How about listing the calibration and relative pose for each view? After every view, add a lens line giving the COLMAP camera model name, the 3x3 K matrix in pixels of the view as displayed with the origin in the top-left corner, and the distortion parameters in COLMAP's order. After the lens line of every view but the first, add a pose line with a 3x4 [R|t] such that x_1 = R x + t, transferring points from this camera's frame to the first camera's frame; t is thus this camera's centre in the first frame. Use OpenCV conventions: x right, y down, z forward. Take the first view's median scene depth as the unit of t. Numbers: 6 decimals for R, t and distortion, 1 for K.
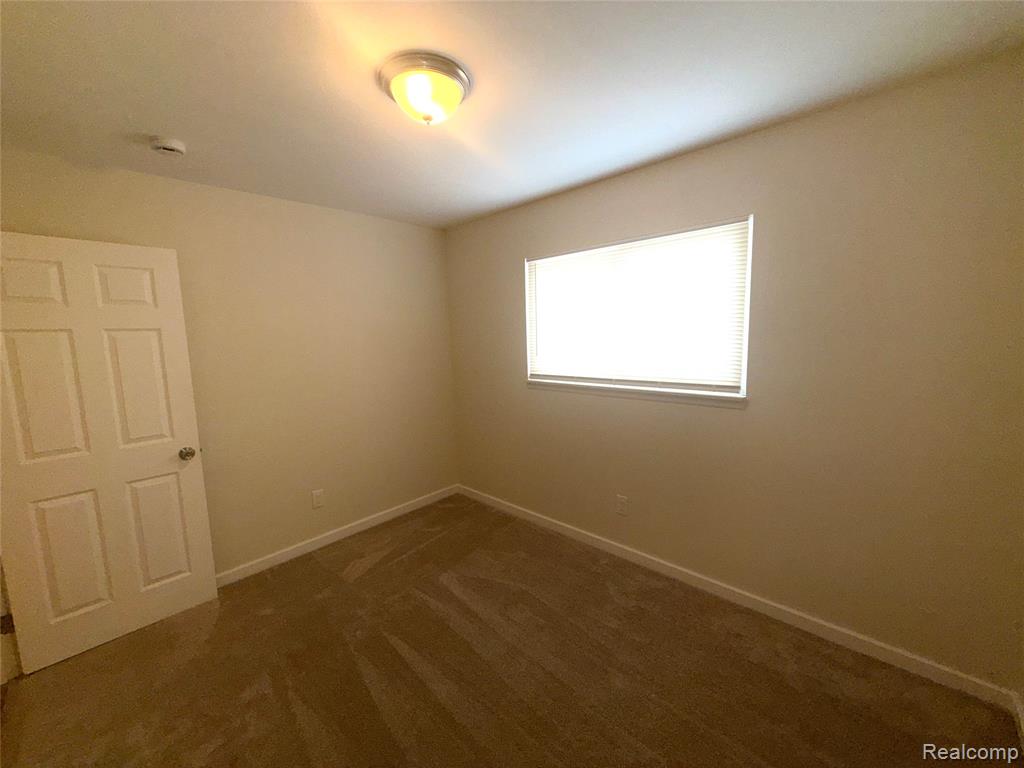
lens RADIAL K [[407.4, 0, 508.1], [0, 407.4, 385.0], [0, 0, 1]] dist [-0.001018, 0.000762]
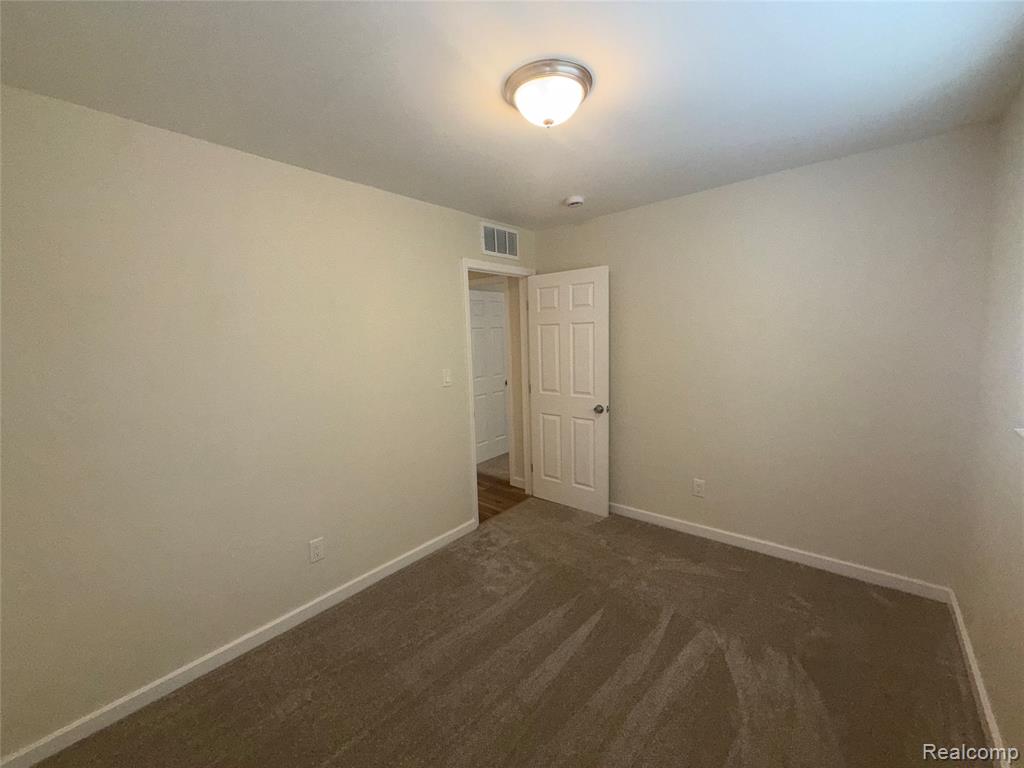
lens RADIAL K [[407.4, 0, 512.2], [0, 407.4, 382.5], [0, 0, 1]] dist [-0.001018, 0.000762]
pose [[0.062206, 0.149586, -0.986790, 0.597655], [-0.093535, 0.985227, 0.143453, -0.101522], [0.993671, 0.083375, 0.075279, 0.584139]]
